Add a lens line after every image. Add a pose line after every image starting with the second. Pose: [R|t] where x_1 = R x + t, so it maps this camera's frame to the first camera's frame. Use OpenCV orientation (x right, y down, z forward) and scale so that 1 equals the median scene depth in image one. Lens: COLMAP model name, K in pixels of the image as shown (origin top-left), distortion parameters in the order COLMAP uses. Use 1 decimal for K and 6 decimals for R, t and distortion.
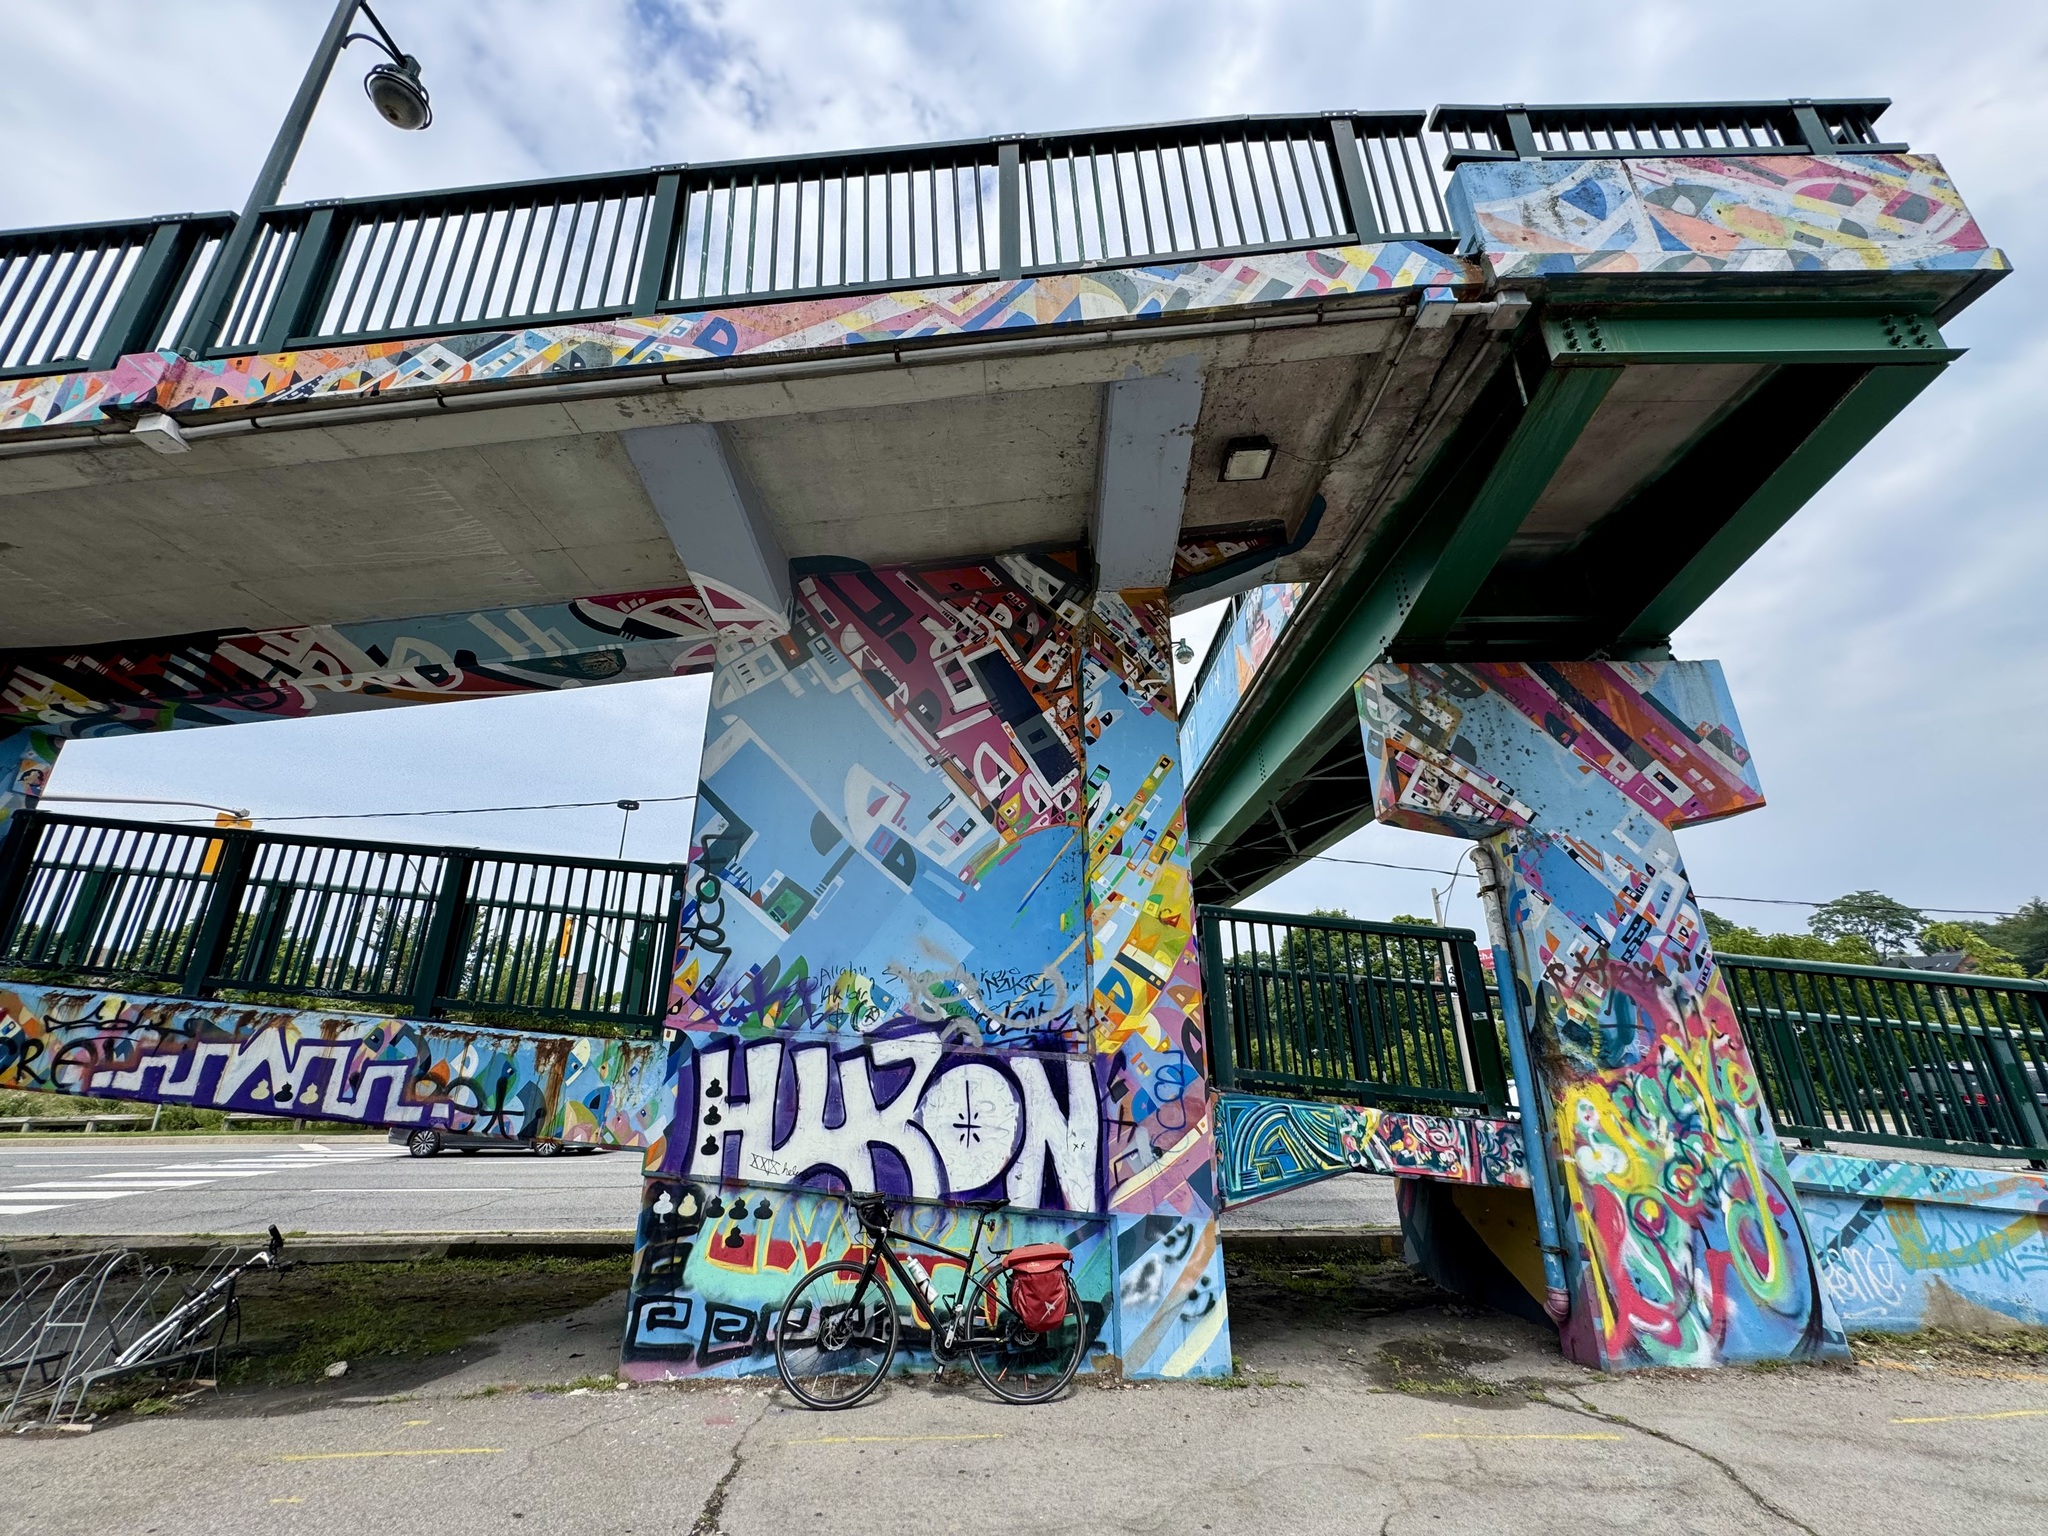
lens RADIAL K [[811.6, 0, 1016.1], [0, 811.6, 771.9], [0, 0, 1]] dist [0.001127, 0.000574]
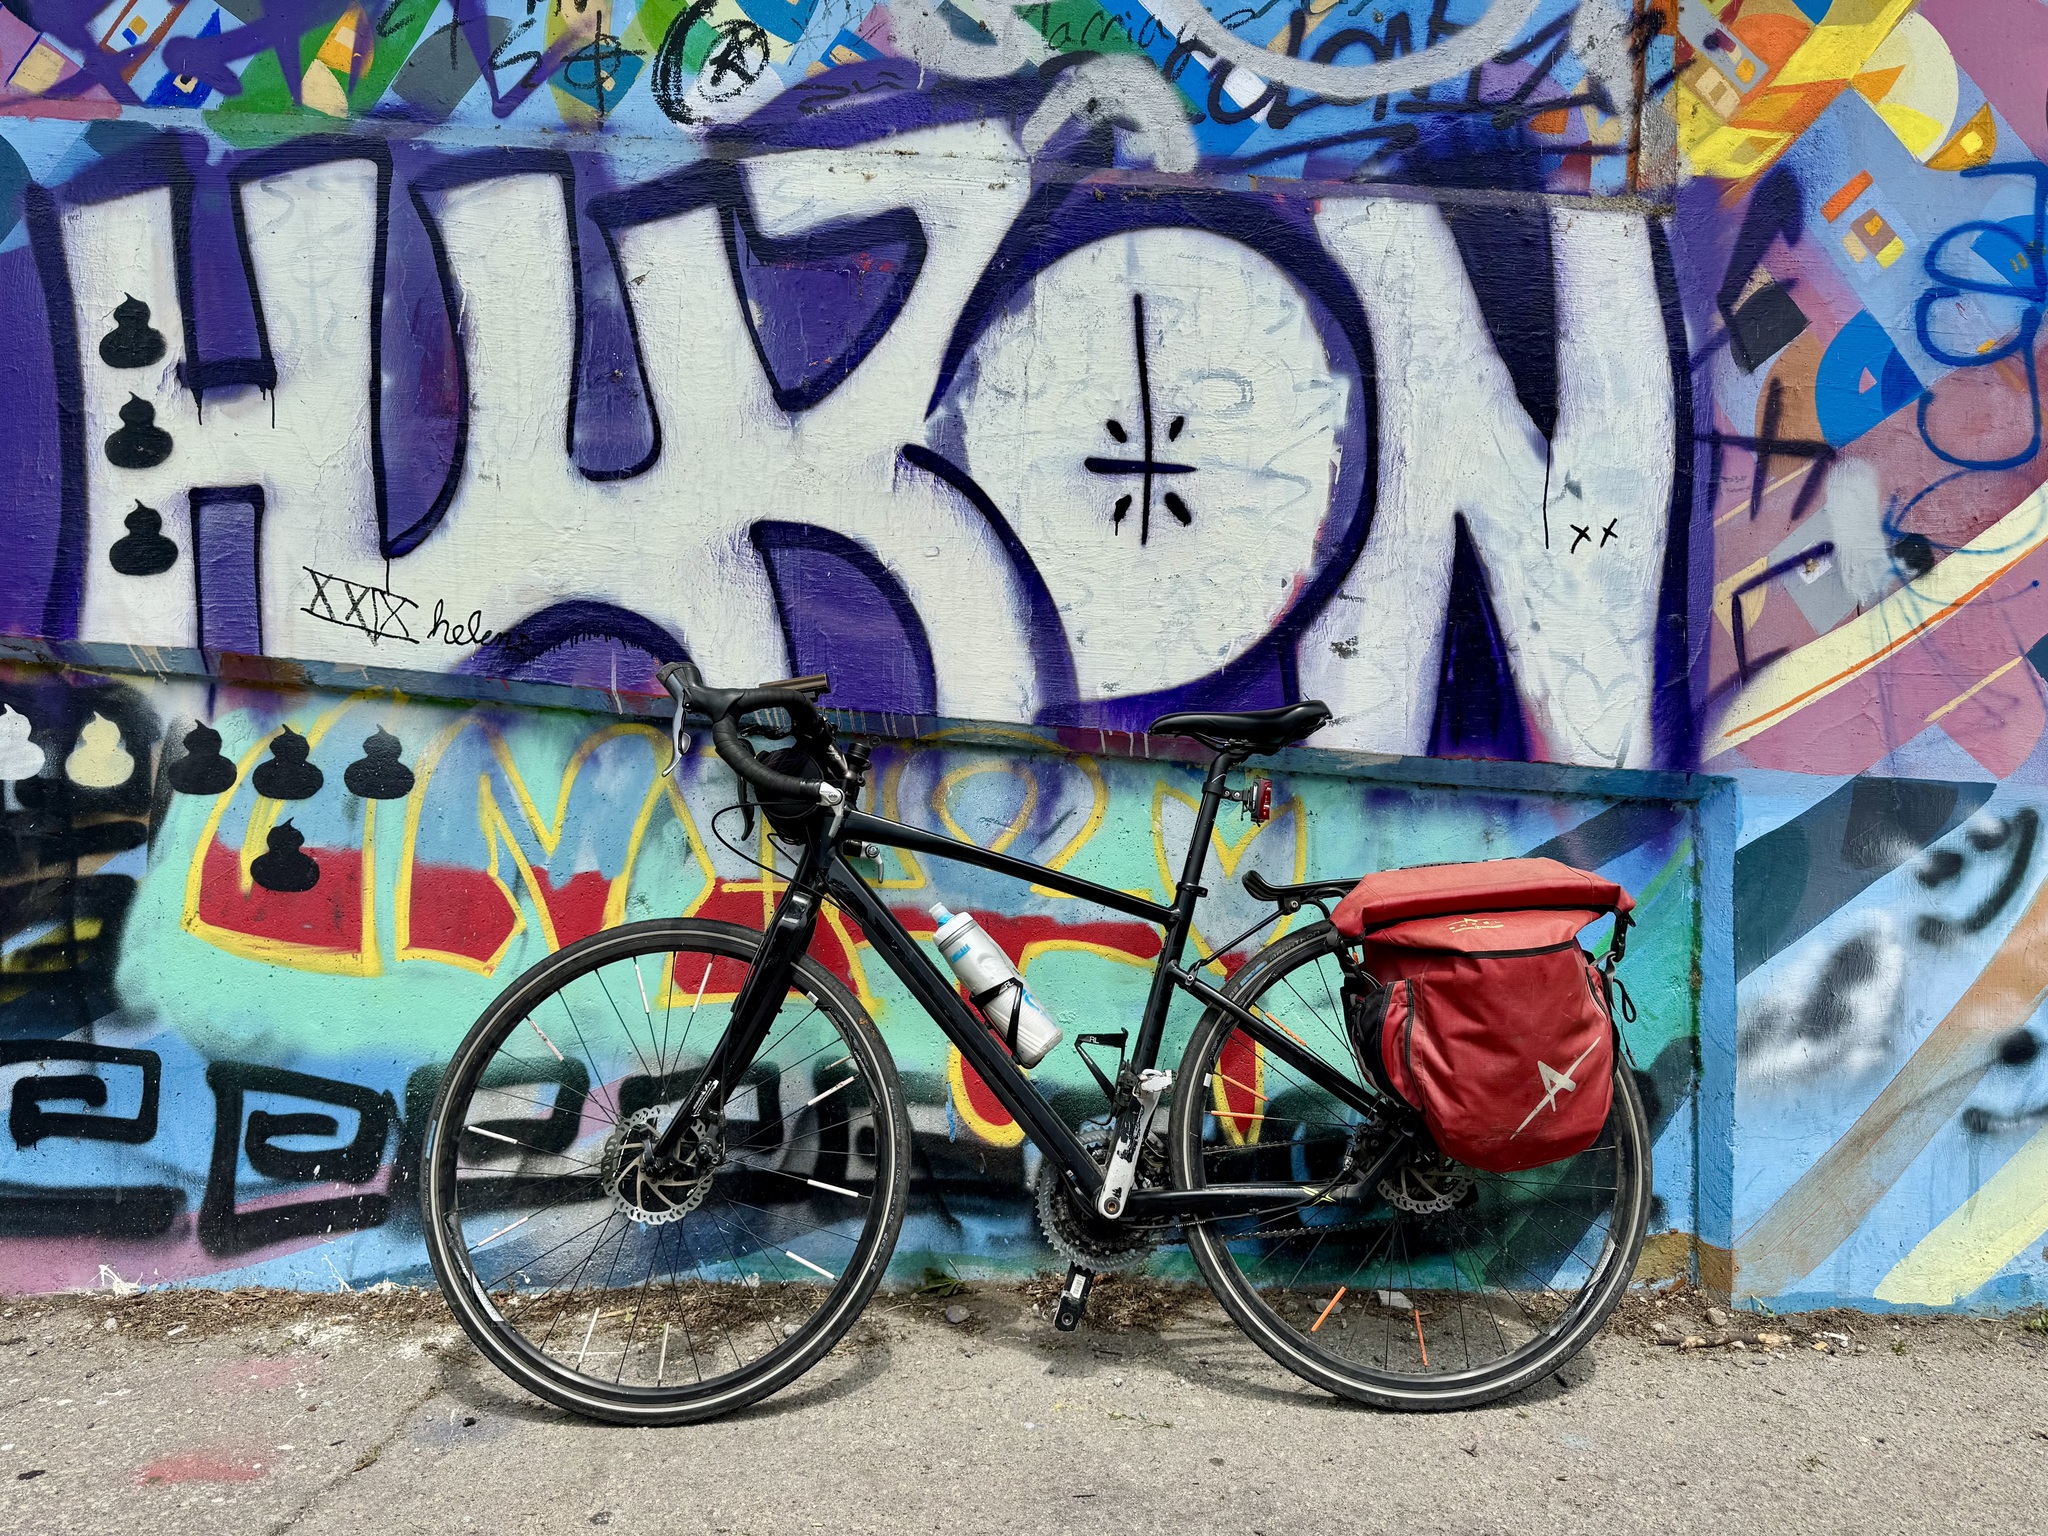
lens RADIAL K [[1454.8, 0, 1026.7], [0, 1454.8, 766.8], [0, 0, 1]] dist [0.034559, -0.028131]
pose [[0.999714, 0.000439, -0.023895, -0.086651], [0.008095, 0.934507, 0.355854, 0.369849], [0.022486, -0.355945, 0.934236, 0.554730]]
